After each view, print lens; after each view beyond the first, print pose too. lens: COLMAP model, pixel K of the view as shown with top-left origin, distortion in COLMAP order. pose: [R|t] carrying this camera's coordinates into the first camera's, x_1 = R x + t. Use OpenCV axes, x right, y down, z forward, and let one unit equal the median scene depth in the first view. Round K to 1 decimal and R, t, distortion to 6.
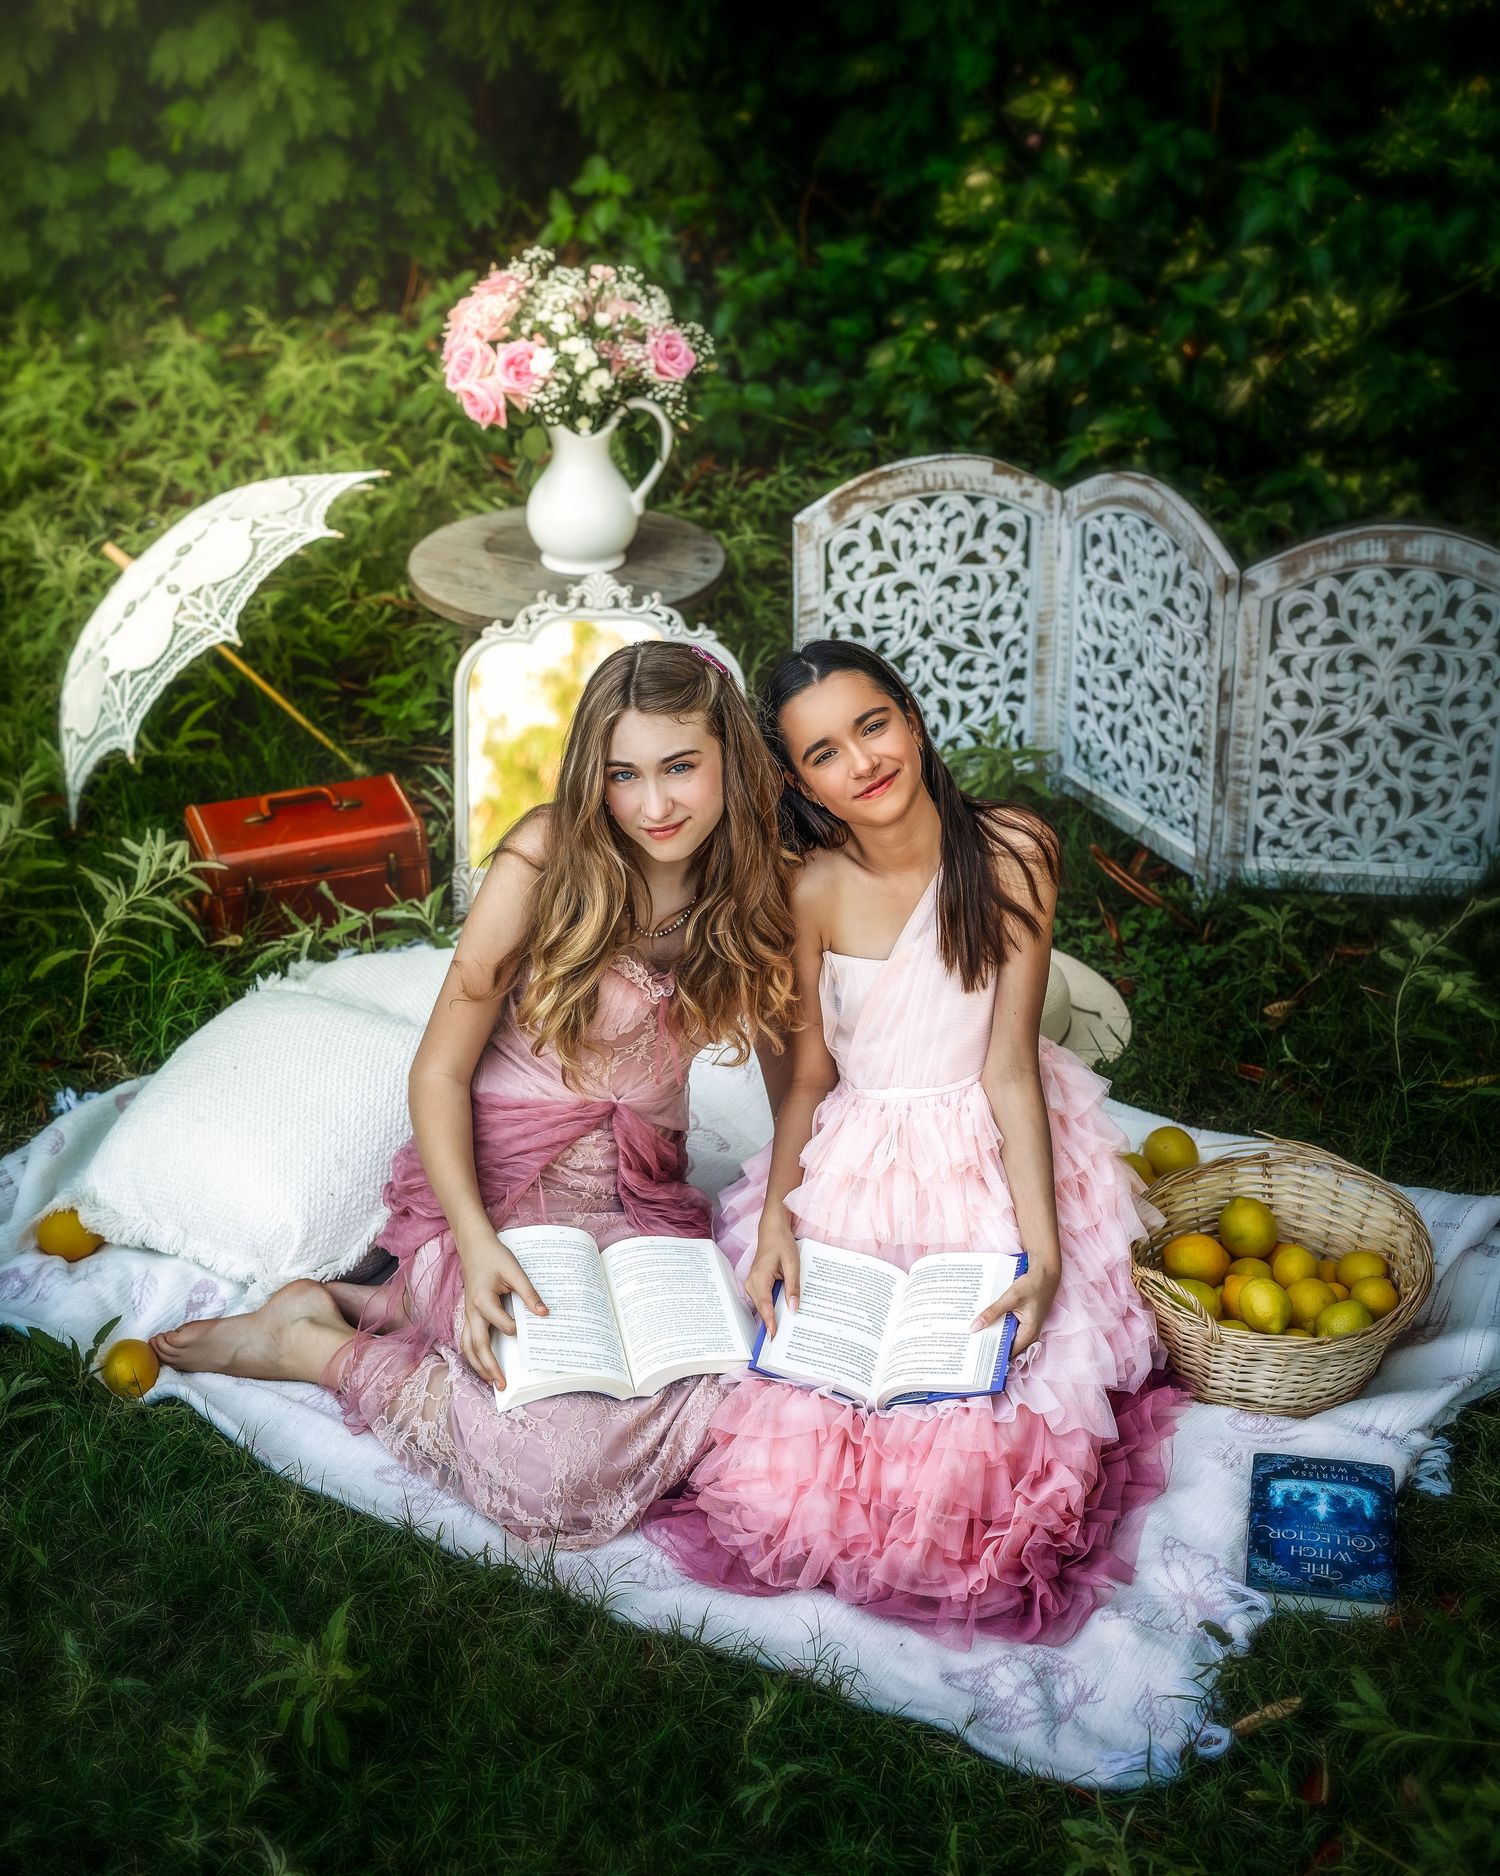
lens RADIAL K [[2960.0, 0, 665.0], [0, 2960.0, 1056.1], [0, 0, 1]] dist [0.005459, 0.000000]
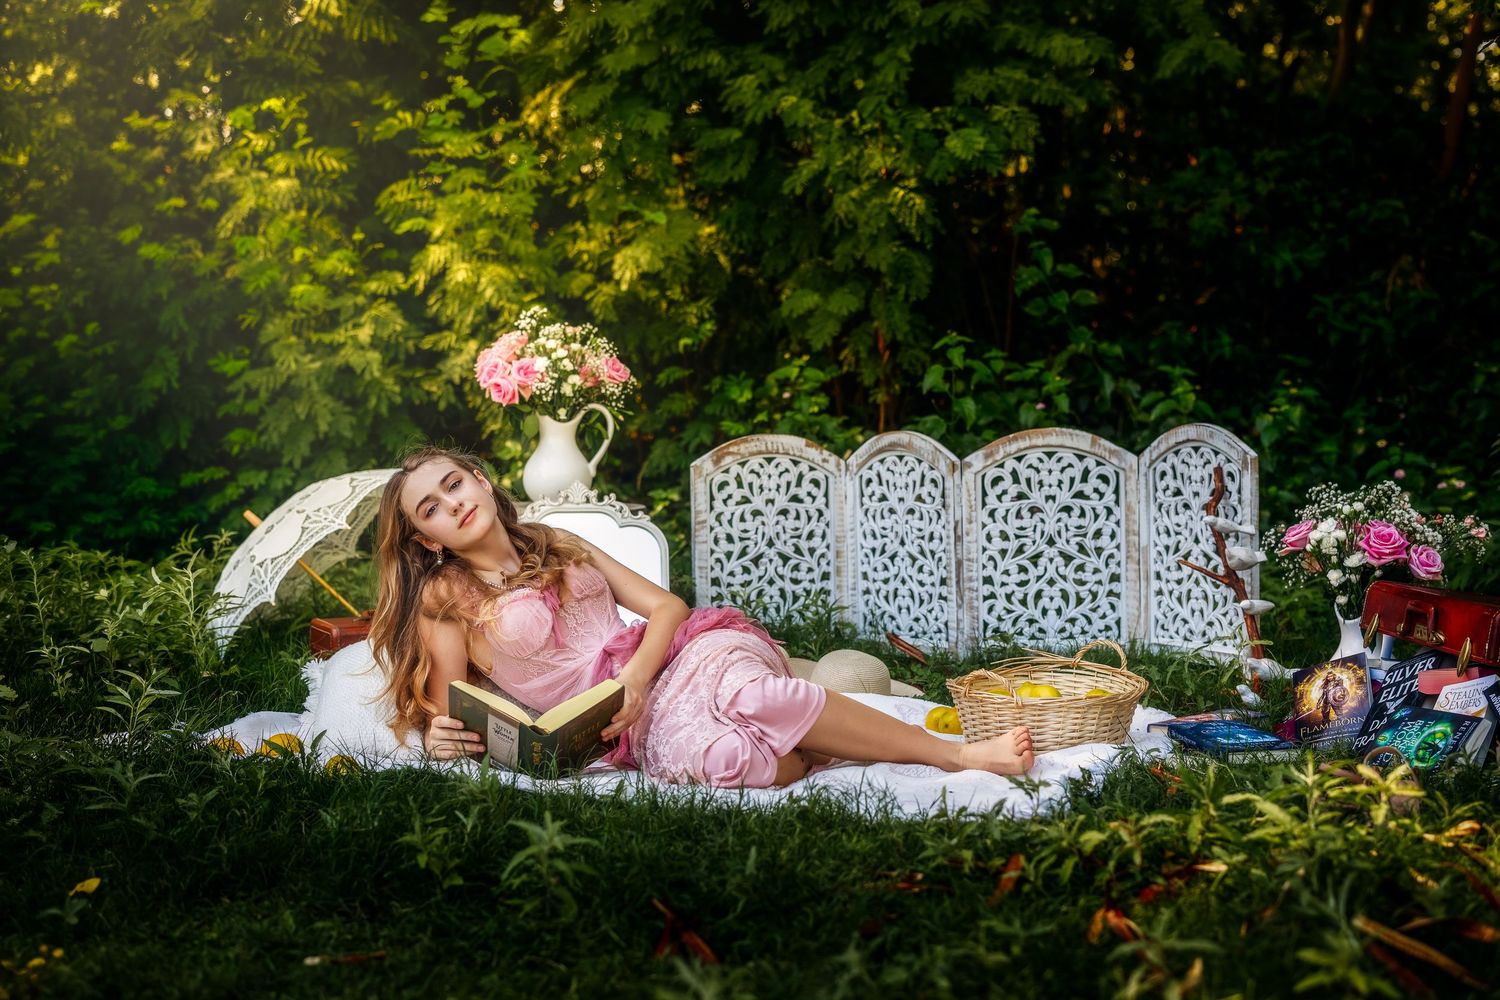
lens RADIAL K [[2170.4, 0, 821.2], [0, 2170.4, 522.6], [0, 0, 1]] dist [0.016761, 0.000000]
pose [[0.982208, 0.002134, 0.187782, -0.114438], [0.084324, 0.888452, -0.451156, 0.407516], [-0.167798, 0.458964, 0.872466, -0.059531]]
